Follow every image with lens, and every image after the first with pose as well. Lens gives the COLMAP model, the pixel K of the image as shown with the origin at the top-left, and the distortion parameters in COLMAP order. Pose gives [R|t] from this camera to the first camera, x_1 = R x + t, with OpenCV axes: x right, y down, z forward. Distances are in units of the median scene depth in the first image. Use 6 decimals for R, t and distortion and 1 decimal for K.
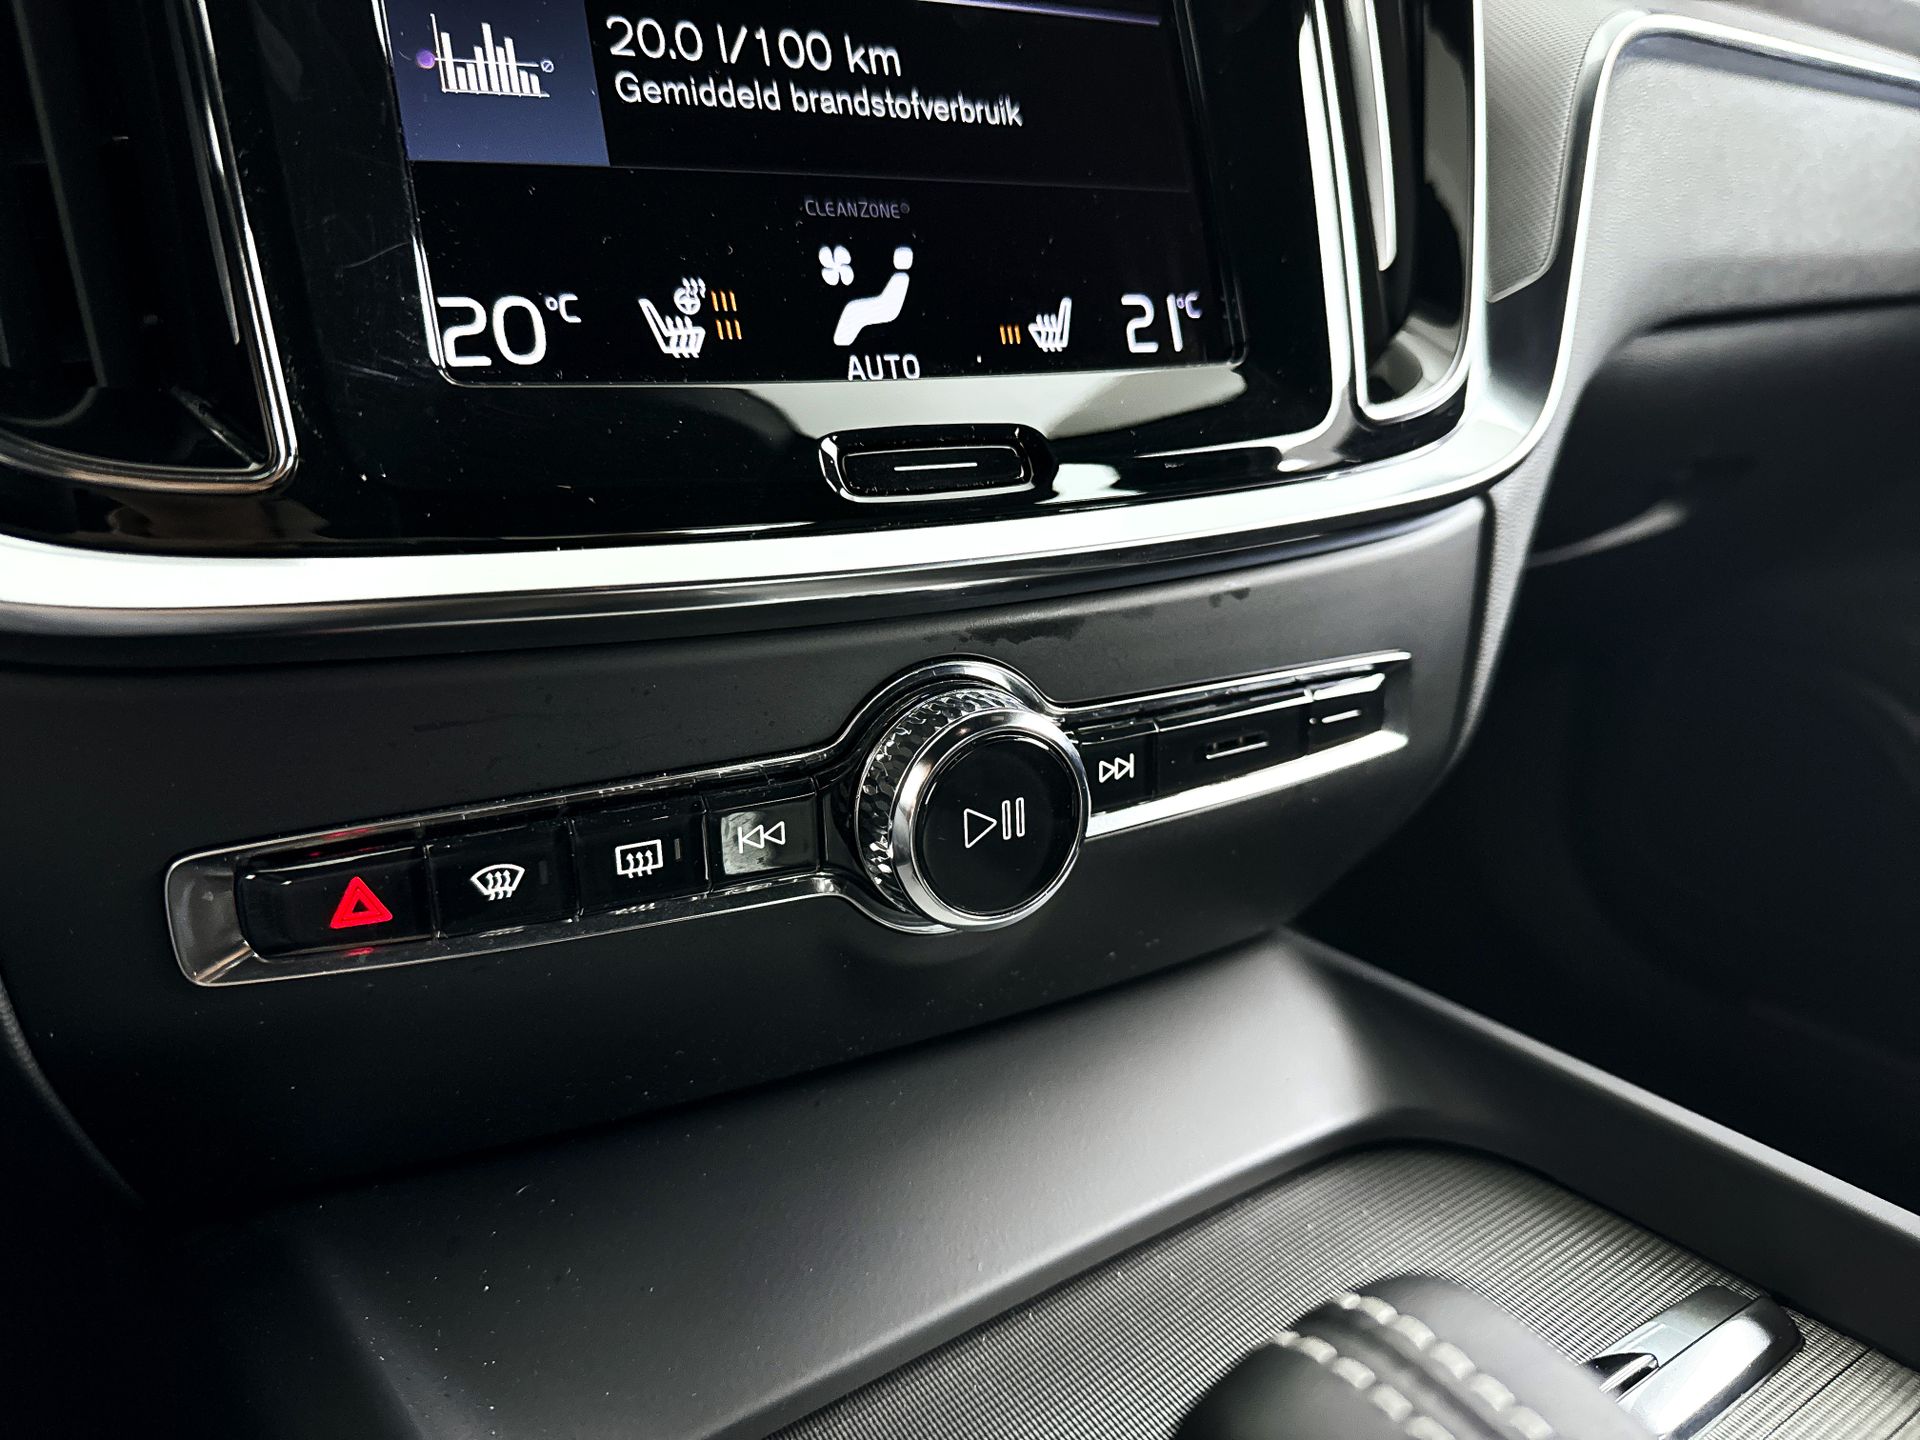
lens RADIAL K [[1384.1, 0, 941.4], [0, 1384.1, 691.5], [0, 0, 1]] dist [0.061033, -0.107495]
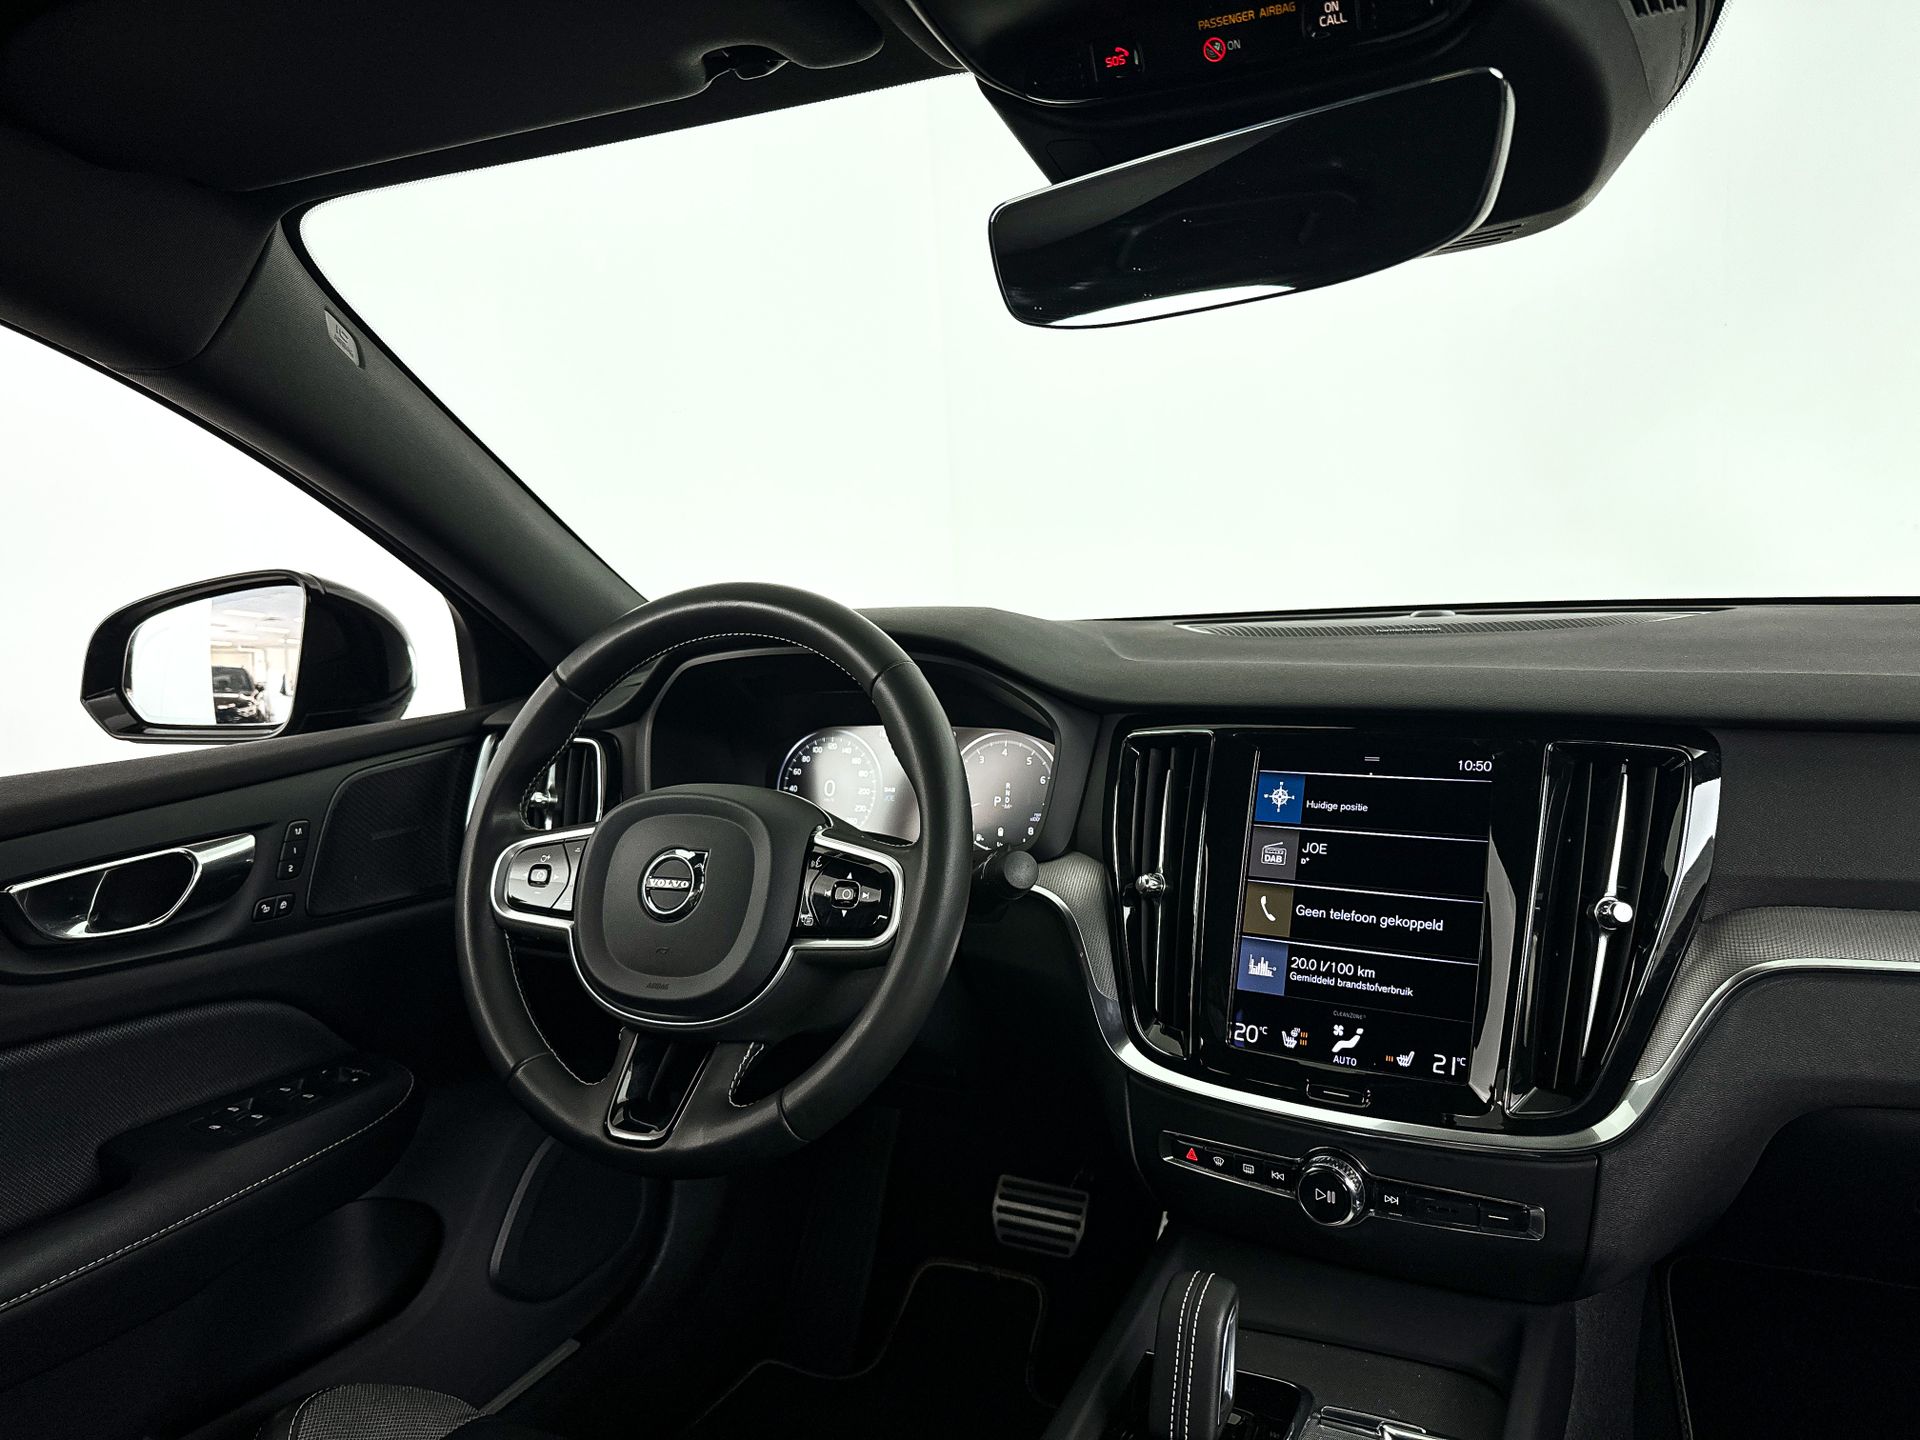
lens RADIAL K [[1384.1, 0, 960.6], [0, 1384.1, 708.8], [0, 0, 1]] dist [0.061033, -0.107495]
pose [[0.474379, 0.064737, -0.877937, 2.570712], [-0.214149, 0.975820, -0.043757, -0.745053], [0.853877, 0.208767, 0.476772, -1.740137]]
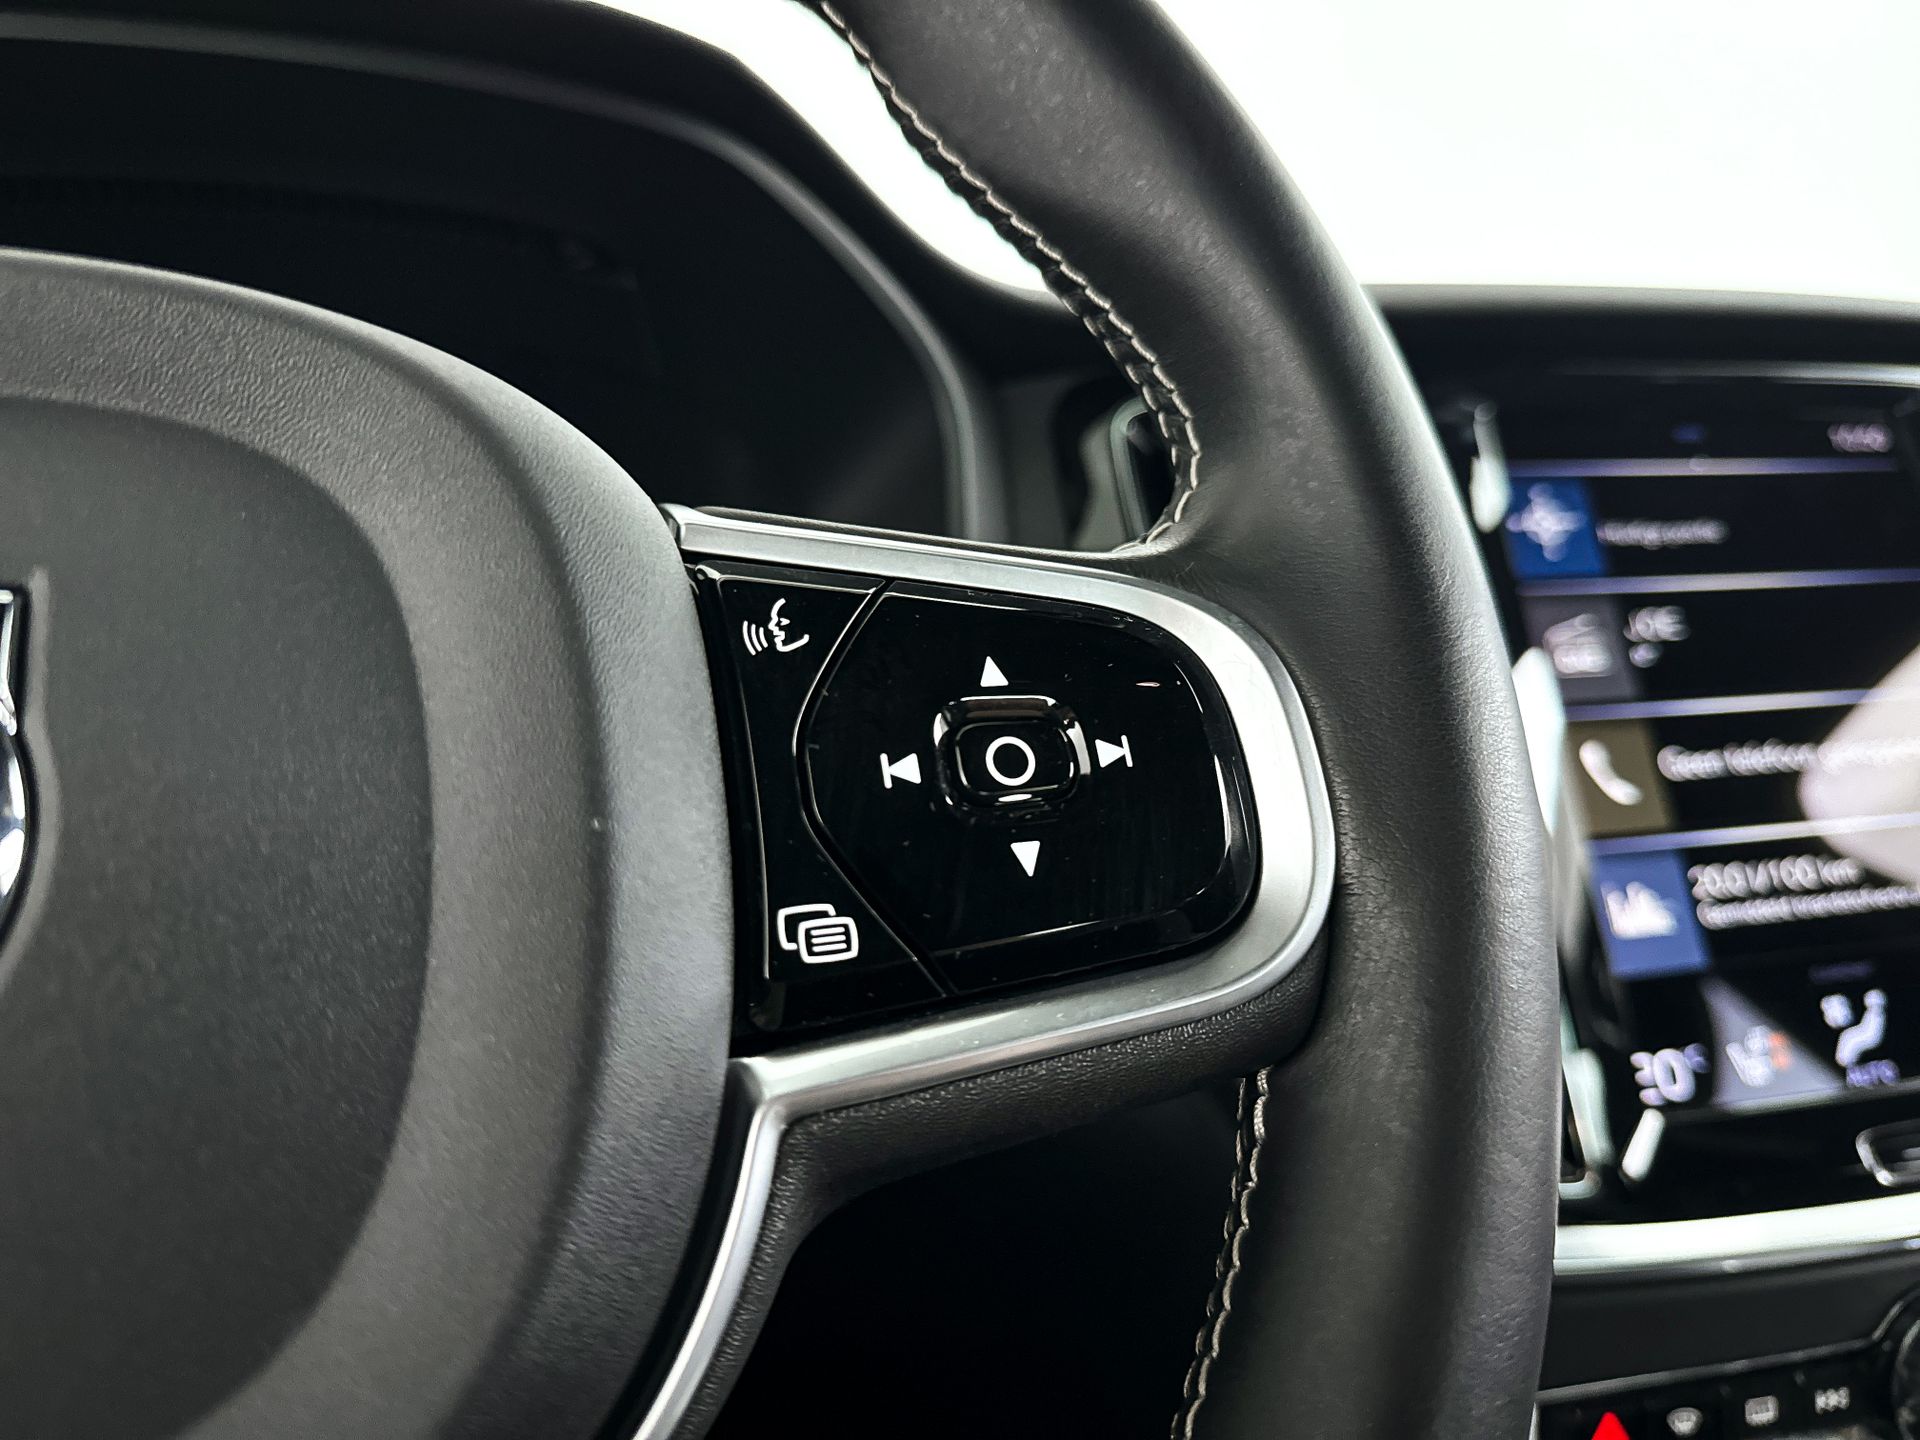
lens RADIAL K [[1447.5, 0, 965.1], [0, 1447.5, 705.0], [0, 0, 1]] dist [-0.051806, 0.006860]
pose [[0.957463, -0.032907, -0.286673, -0.540908], [-0.037673, 0.970718, -0.237250, -0.220369], [0.286086, 0.237958, 0.928187, -0.846272]]
